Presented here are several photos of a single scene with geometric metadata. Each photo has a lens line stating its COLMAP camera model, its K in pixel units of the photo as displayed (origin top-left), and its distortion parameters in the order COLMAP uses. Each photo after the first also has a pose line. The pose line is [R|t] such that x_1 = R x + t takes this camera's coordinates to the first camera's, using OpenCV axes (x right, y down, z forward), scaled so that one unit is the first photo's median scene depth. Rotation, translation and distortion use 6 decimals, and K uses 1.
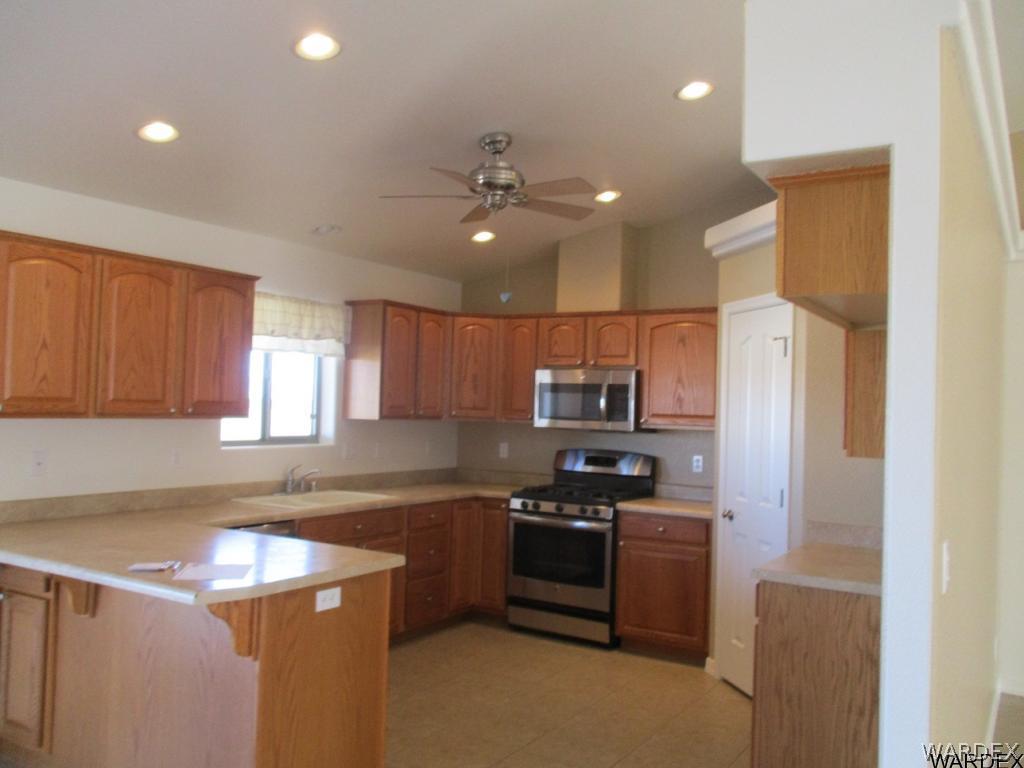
lens RADIAL K [[860.5, 0, 516.2], [0, 860.5, 385.2], [0, 0, 1]] dist [-0.016787, 0.009568]
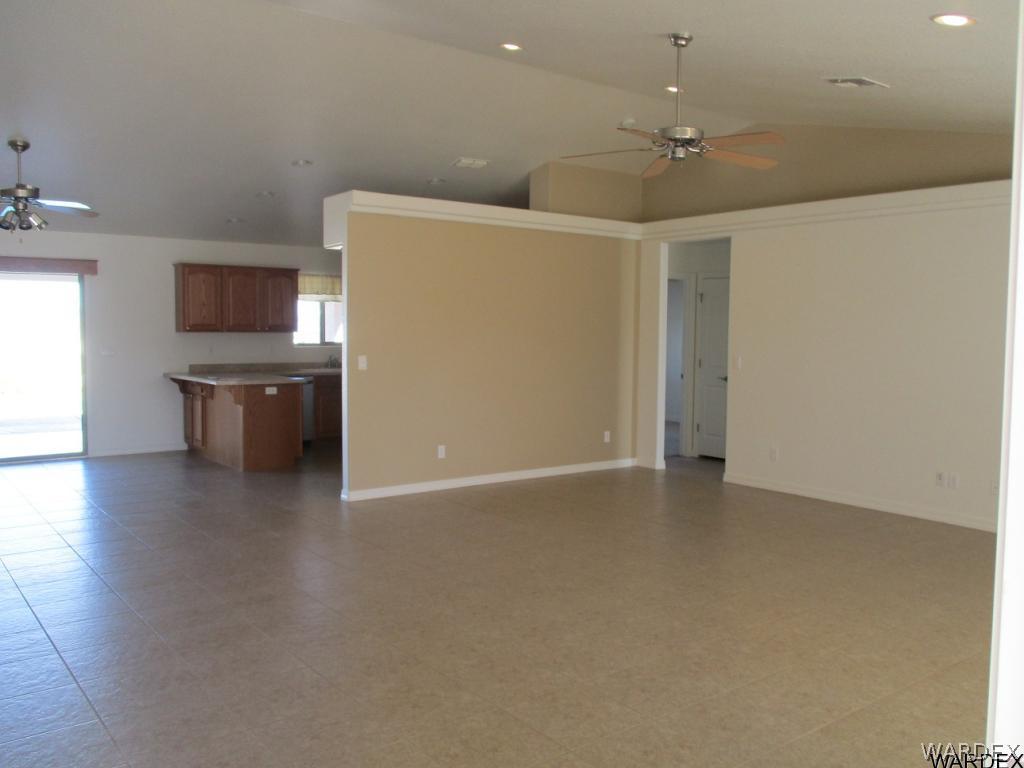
lens RADIAL K [[860.5, 0, 508.6], [0, 860.5, 383.6], [0, 0, 1]] dist [-0.016787, 0.009568]
pose [[0.931466, 0.001603, -0.363824, 1.153484], [0.027950, 0.996720, 0.075948, 0.019037], [0.362752, -0.080912, 0.928366, -1.024240]]
